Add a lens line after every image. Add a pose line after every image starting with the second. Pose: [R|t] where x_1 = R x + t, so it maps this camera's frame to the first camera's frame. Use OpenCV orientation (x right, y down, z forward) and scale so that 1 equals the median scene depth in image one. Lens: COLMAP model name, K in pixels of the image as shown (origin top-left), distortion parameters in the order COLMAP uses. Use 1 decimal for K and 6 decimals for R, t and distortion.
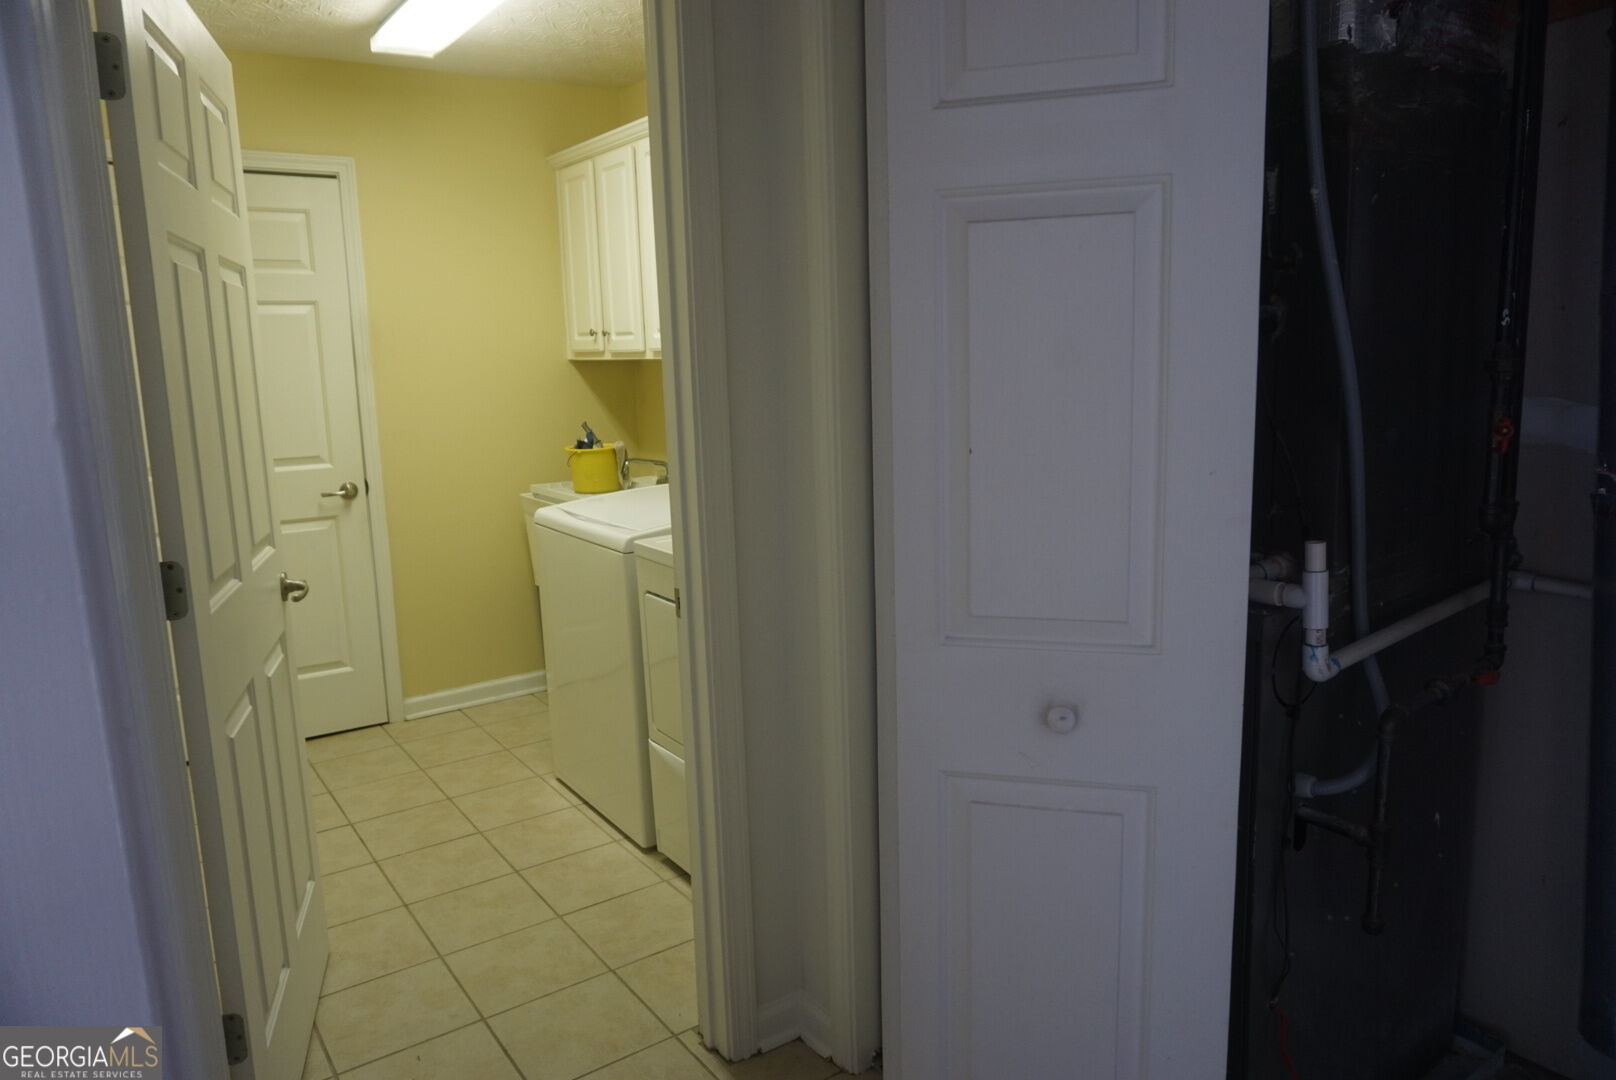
lens RADIAL K [[1080.5, 0, 806.1], [0, 1080.5, 533.5], [0, 0, 1]] dist [-0.032921, 0.000110]
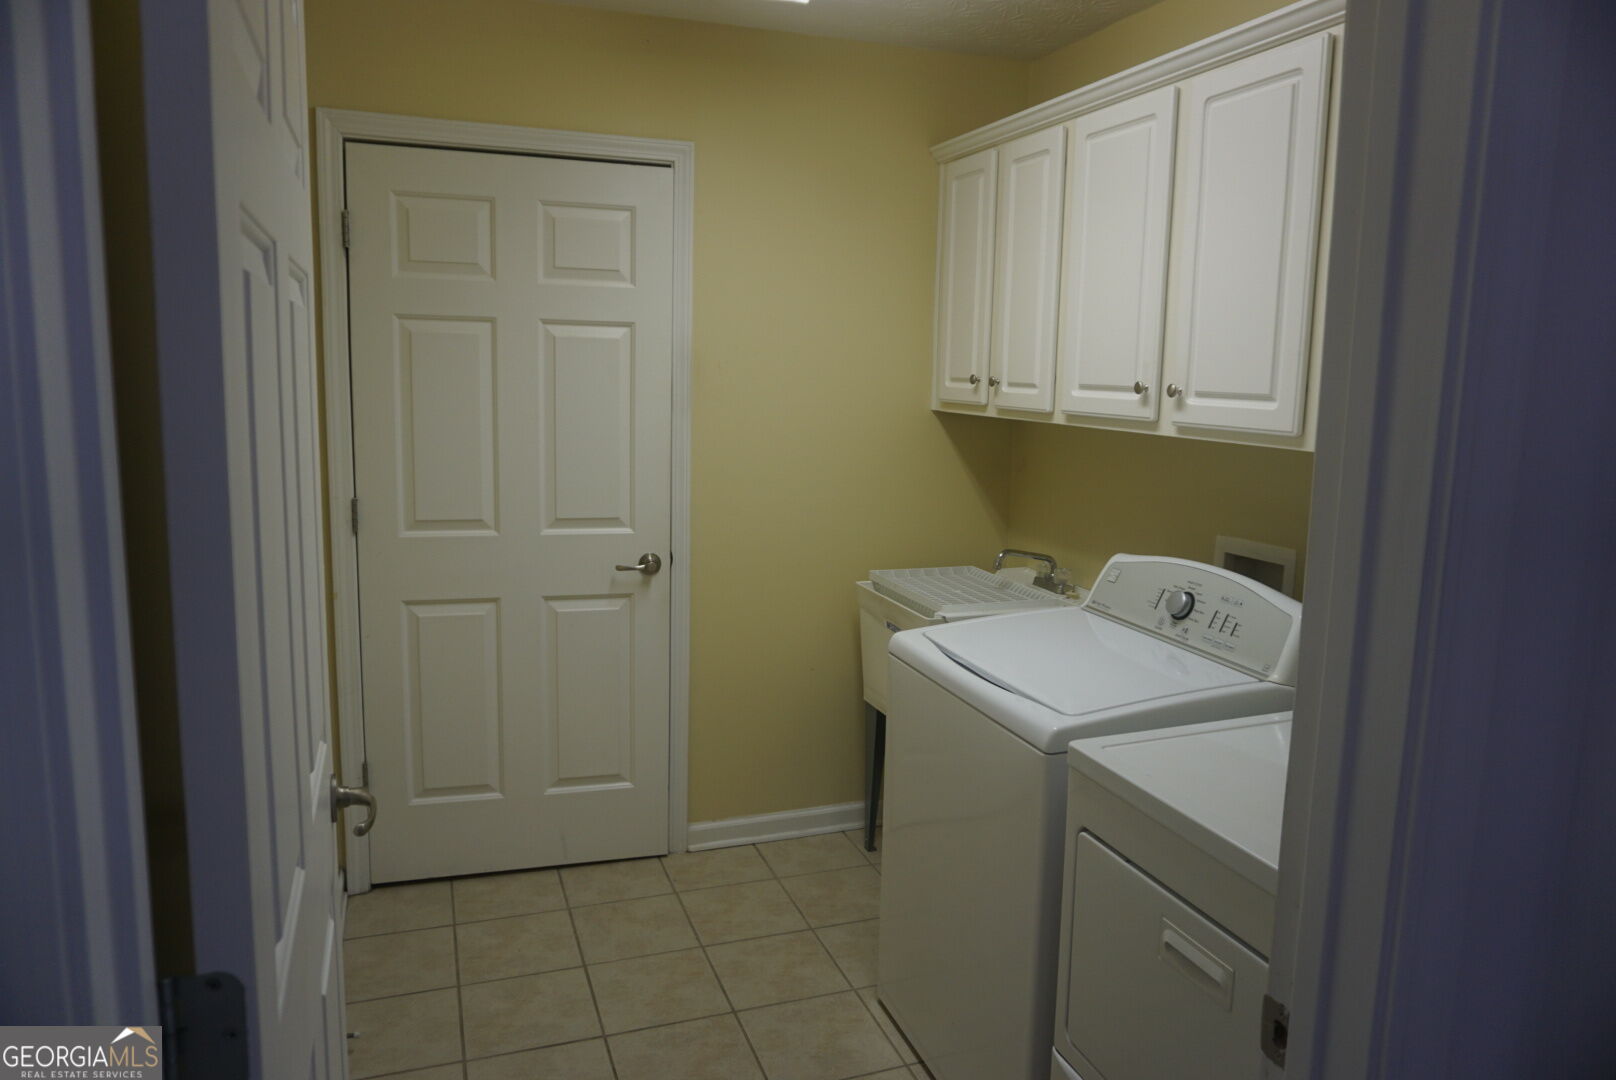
lens RADIAL K [[1093.2, 0, 790.2], [0, 1093.2, 535.0], [0, 0, 1]] dist [-0.025954, 0.000319]
pose [[0.958307, 0.093055, -0.270164, -0.108752], [-0.098016, 0.995173, -0.004900, -0.064766], [0.268403, 0.031176, 0.962802, 0.247800]]
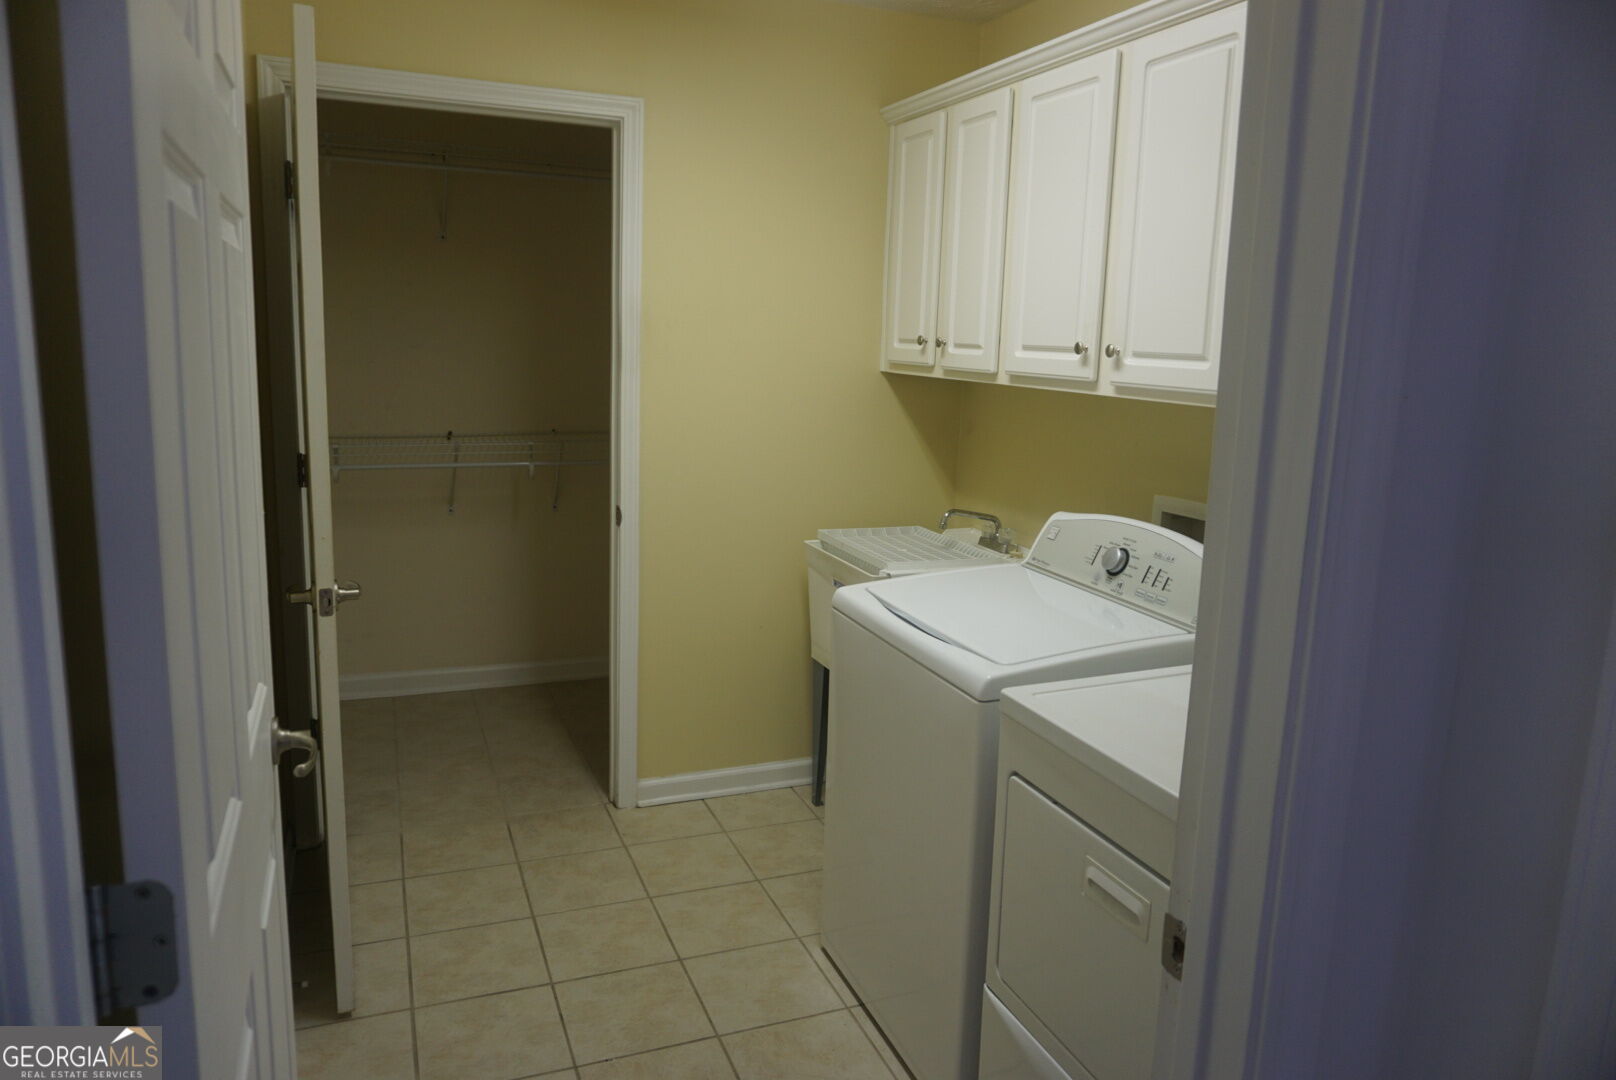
lens RADIAL K [[1093.2, 0, 790.2], [0, 1093.2, 535.0], [0, 0, 1]] dist [-0.025954, 0.000319]
pose [[0.967291, 0.104476, -0.231154, -0.098750], [-0.102488, 0.994520, 0.020625, -0.059017], [0.232042, 0.003740, 0.972699, 0.242500]]
